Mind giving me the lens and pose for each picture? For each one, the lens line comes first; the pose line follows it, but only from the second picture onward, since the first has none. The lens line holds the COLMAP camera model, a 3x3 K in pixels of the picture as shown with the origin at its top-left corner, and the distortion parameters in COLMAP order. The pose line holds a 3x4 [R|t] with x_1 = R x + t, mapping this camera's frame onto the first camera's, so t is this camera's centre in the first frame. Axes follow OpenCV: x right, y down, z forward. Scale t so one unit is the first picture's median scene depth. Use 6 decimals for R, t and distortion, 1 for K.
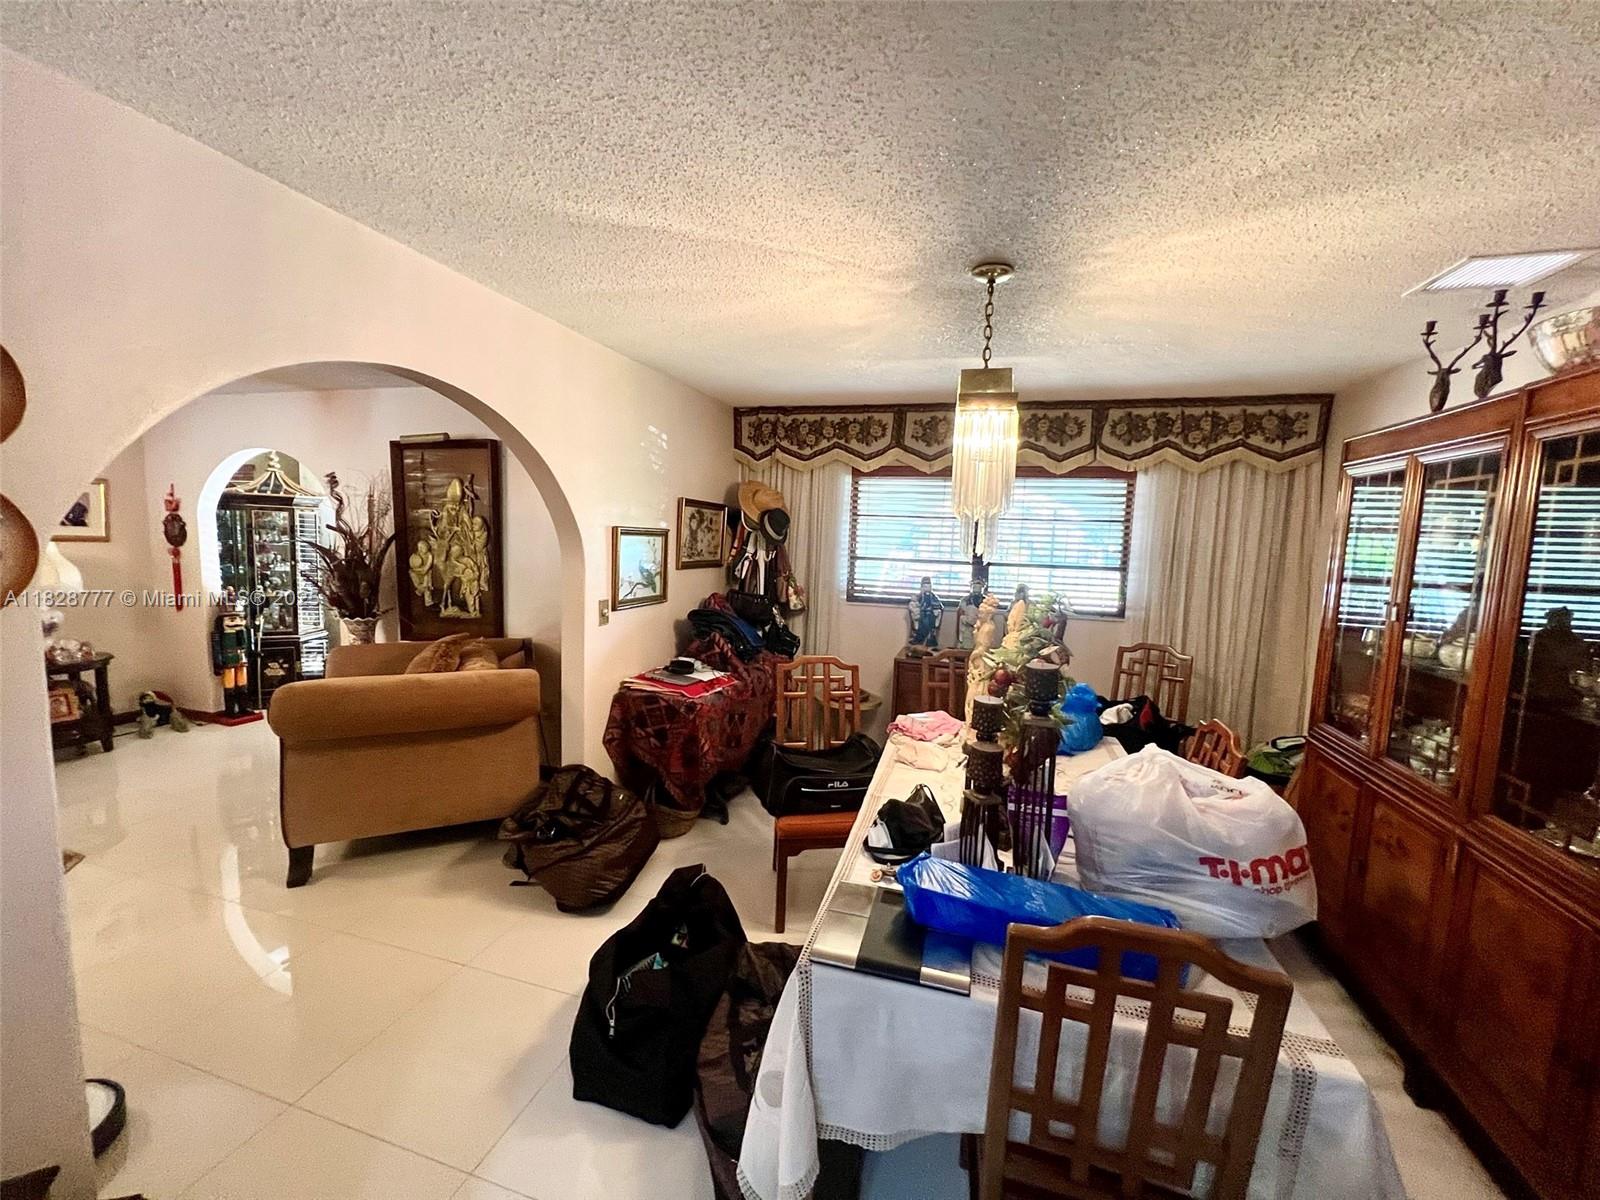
lens RADIAL K [[638.6, 0, 795.3], [0, 638.6, 590.3], [0, 0, 1]] dist [-0.009857, -0.000155]
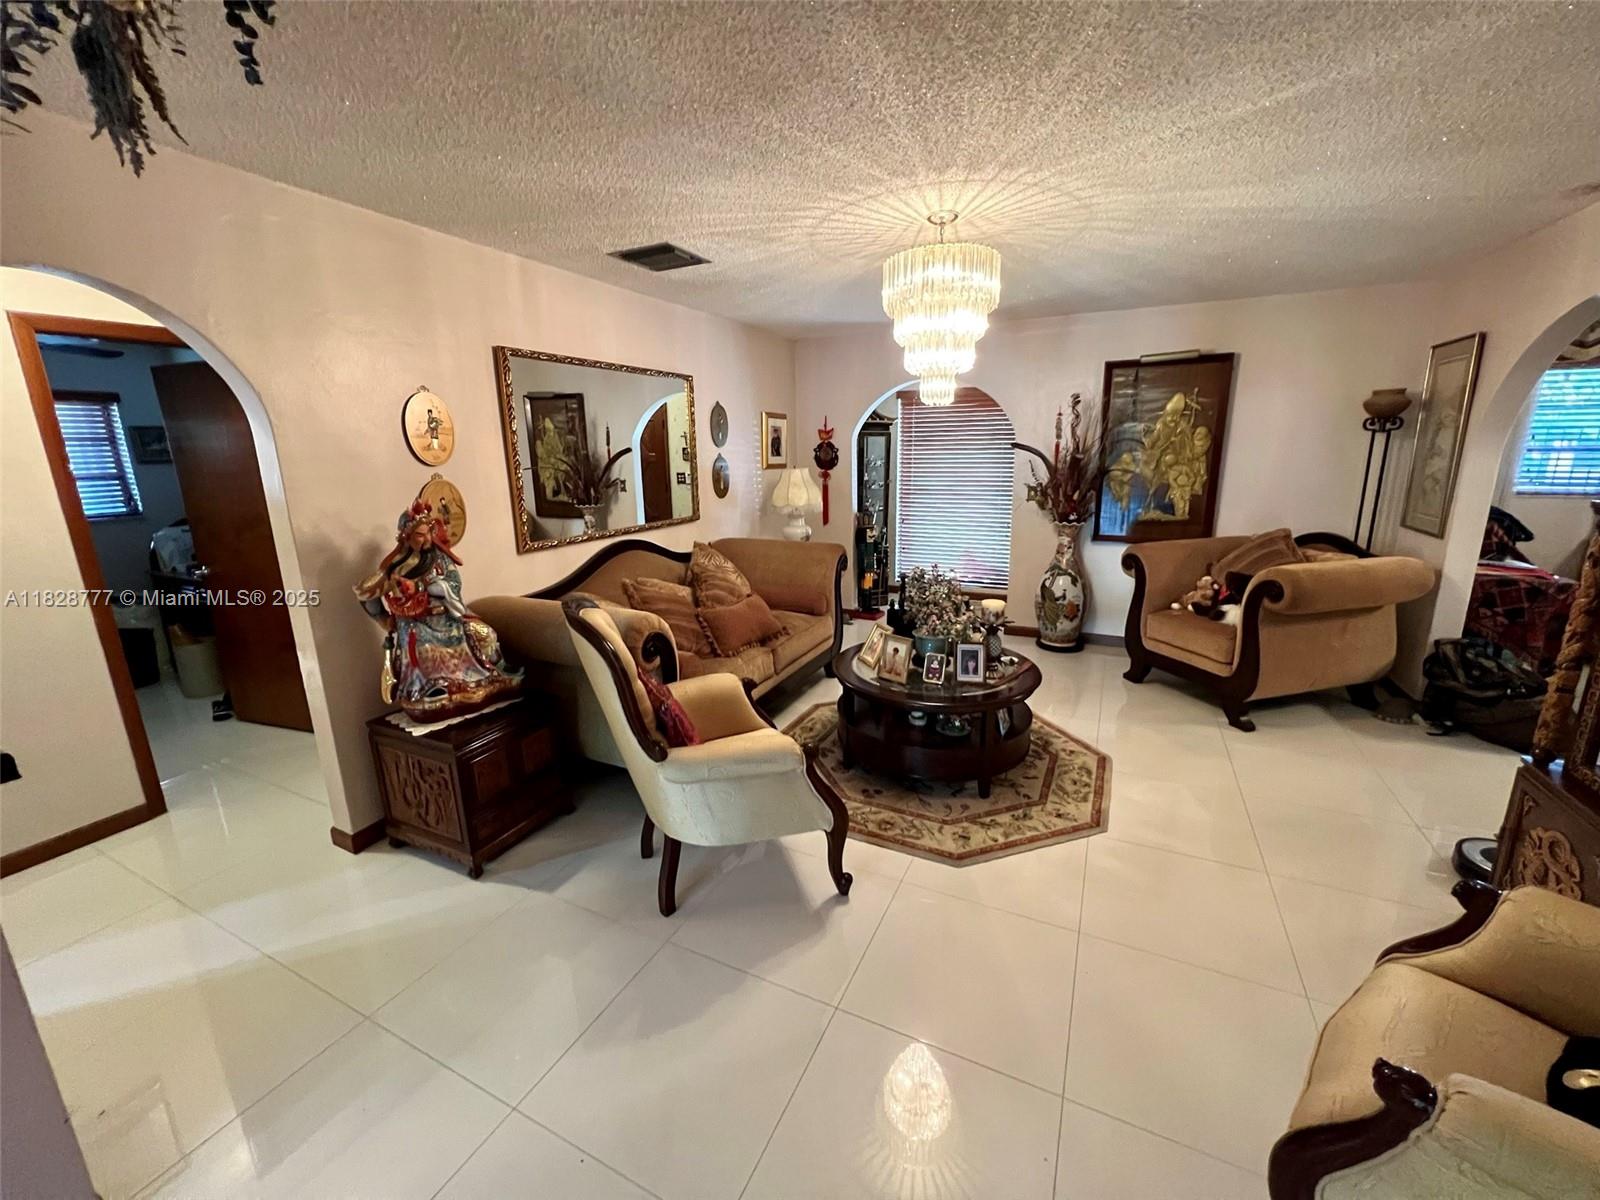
lens RADIAL K [[638.6, 0, 771.9], [0, 638.6, 586.1], [0, 0, 1]] dist [-0.009857, -0.000155]
pose [[0.981998, -0.009944, -0.188632, -1.008228], [0.031880, 0.993013, 0.113618, 0.009879], [0.186184, -0.117587, 0.975453, -0.242986]]
